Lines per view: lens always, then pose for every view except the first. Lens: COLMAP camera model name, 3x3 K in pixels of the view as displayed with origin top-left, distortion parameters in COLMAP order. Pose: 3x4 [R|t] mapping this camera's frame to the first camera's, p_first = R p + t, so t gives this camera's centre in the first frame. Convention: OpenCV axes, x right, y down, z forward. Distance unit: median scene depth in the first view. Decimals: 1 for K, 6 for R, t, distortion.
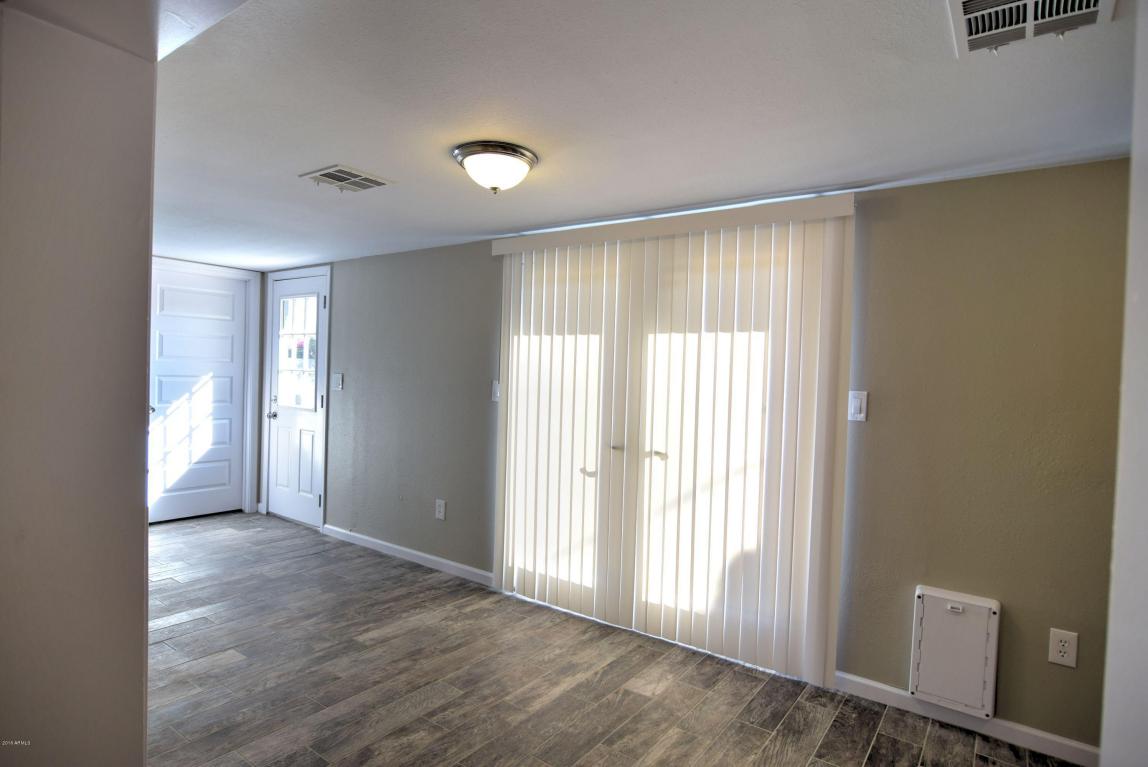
lens RADIAL K [[621.4, 0, 574.0], [0, 621.4, 383.5], [0, 0, 1]] dist [-0.040061, 0.015773]
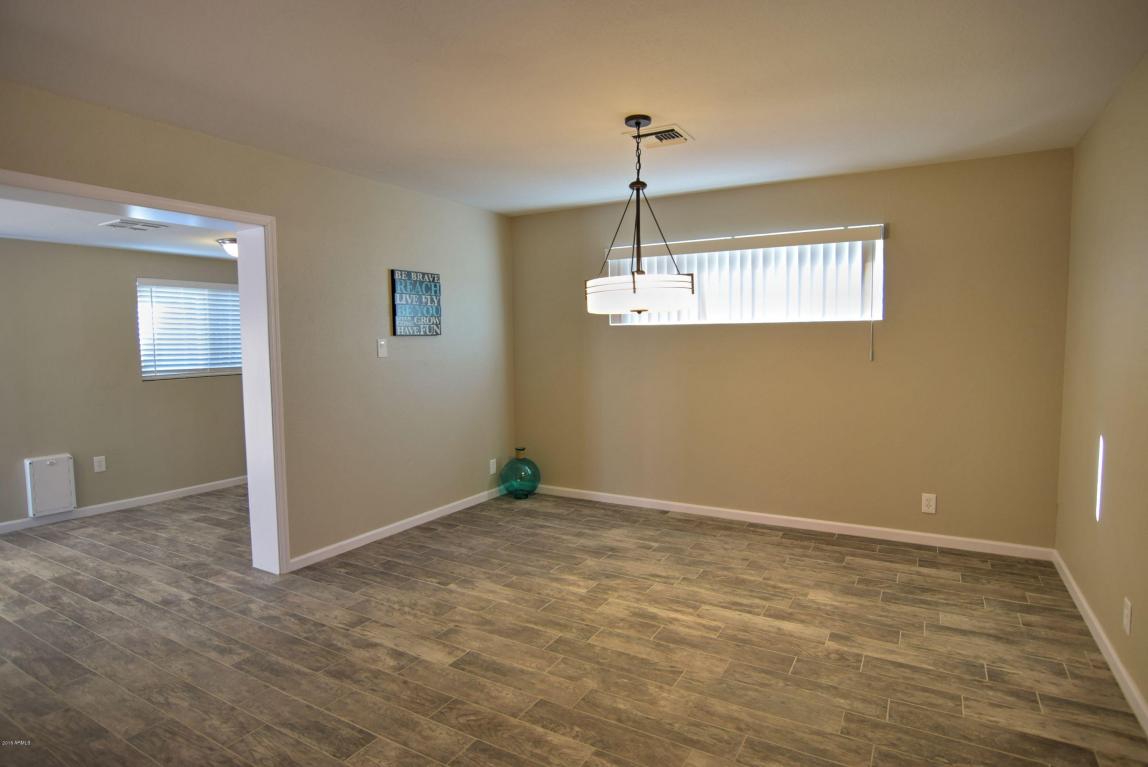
lens RADIAL K [[621.4, 0, 574.0], [0, 621.4, 383.5], [0, 0, 1]] dist [-0.040061, 0.015773]
pose [[-0.101127, -0.101701, 0.989662, -1.091887], [0.025513, 0.994169, 0.104771, -0.036086], [-0.994546, 0.035844, -0.097943, -0.369229]]
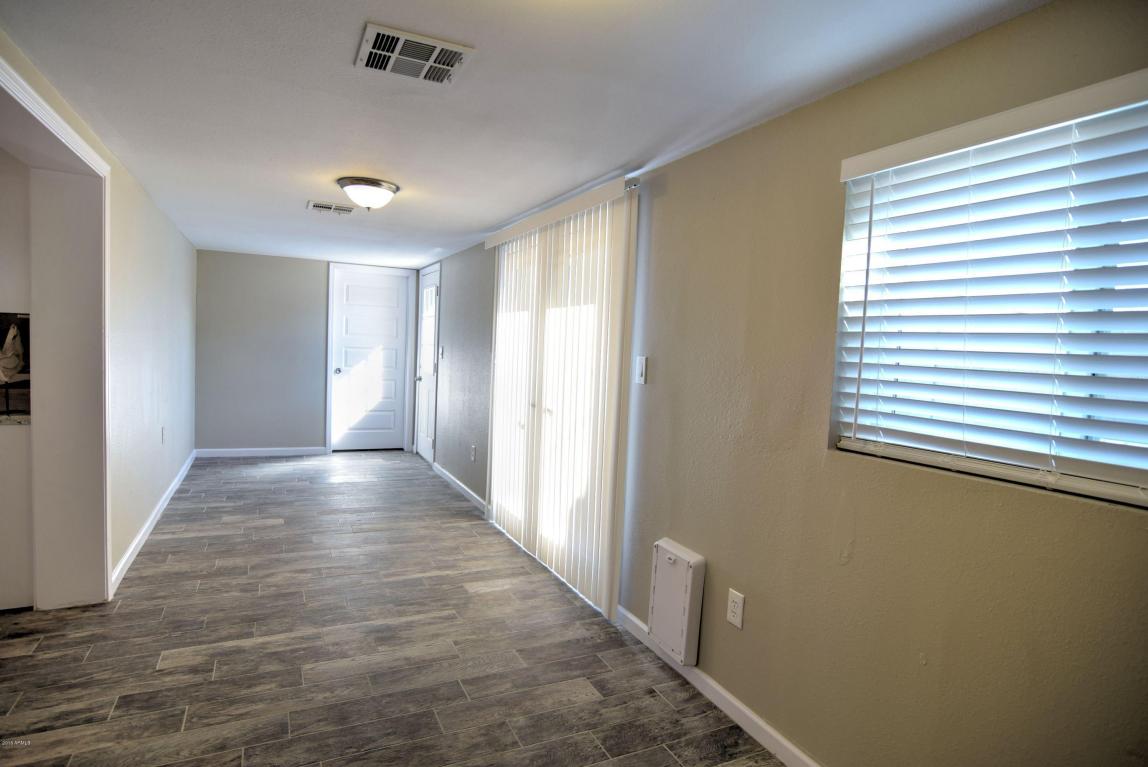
lens RADIAL K [[621.4, 0, 574.0], [0, 621.4, 383.5], [0, 0, 1]] dist [-0.040061, 0.015773]
pose [[0.881256, 0.034472, -0.471381, 0.724065], [-0.022816, 0.999277, 0.030421, 0.024238], [0.472089, -0.016054, 0.881405, -0.019706]]
